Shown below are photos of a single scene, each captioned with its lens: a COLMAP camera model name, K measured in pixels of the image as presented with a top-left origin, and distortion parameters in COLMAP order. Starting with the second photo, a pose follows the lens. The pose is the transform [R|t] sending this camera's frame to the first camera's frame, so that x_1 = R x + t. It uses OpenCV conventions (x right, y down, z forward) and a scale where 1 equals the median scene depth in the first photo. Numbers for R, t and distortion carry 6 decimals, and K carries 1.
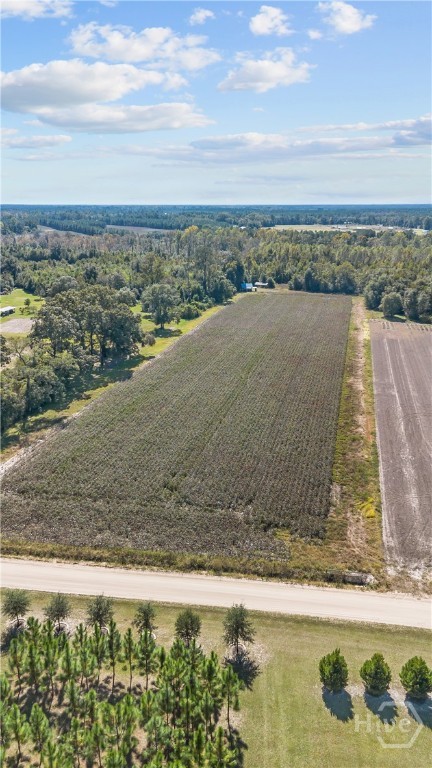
lens RADIAL K [[545.5, 0, 215.4], [0, 545.5, 394.8], [0, 0, 1]] dist [0.070947, -0.074250]
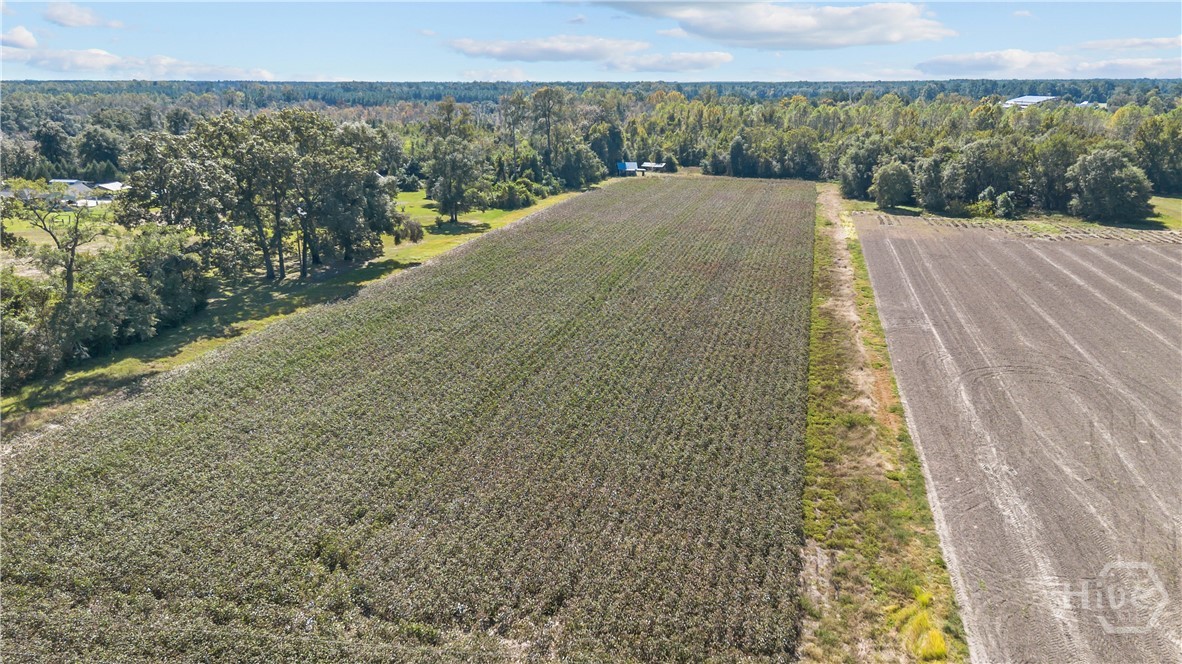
lens RADIAL K [[851.2, 0, 589.5], [0, 851.2, 337.3], [0, 0, 1]] dist [0.069906, -0.074994]
pose [[0.999987, 0.000076, -0.005070, 0.045925], [-0.000307, 0.998962, -0.045553, 0.032579], [0.005061, 0.045554, 0.998949, 0.261140]]
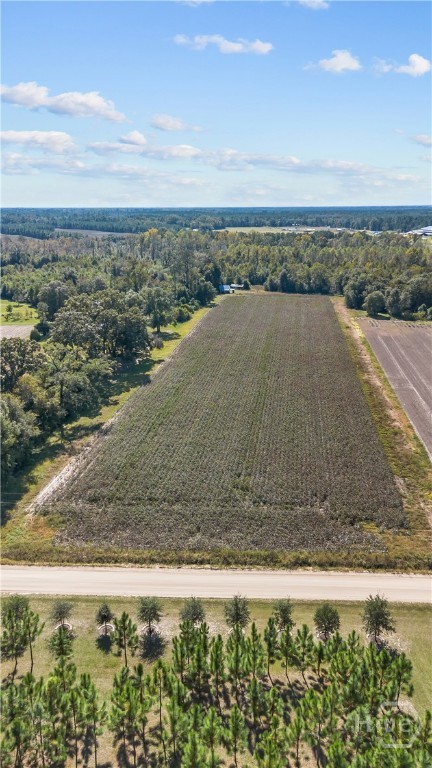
lens RADIAL K [[553.0, 0, 216.0], [0, 553.0, 384.0], [0, 0, 1]] dist [0.069906, -0.074994]
pose [[0.994614, -0.035455, 0.097397, -0.124638], [0.037931, 0.999000, -0.023688, 0.000946], [-0.096460, 0.027254, 0.994964, -0.006068]]
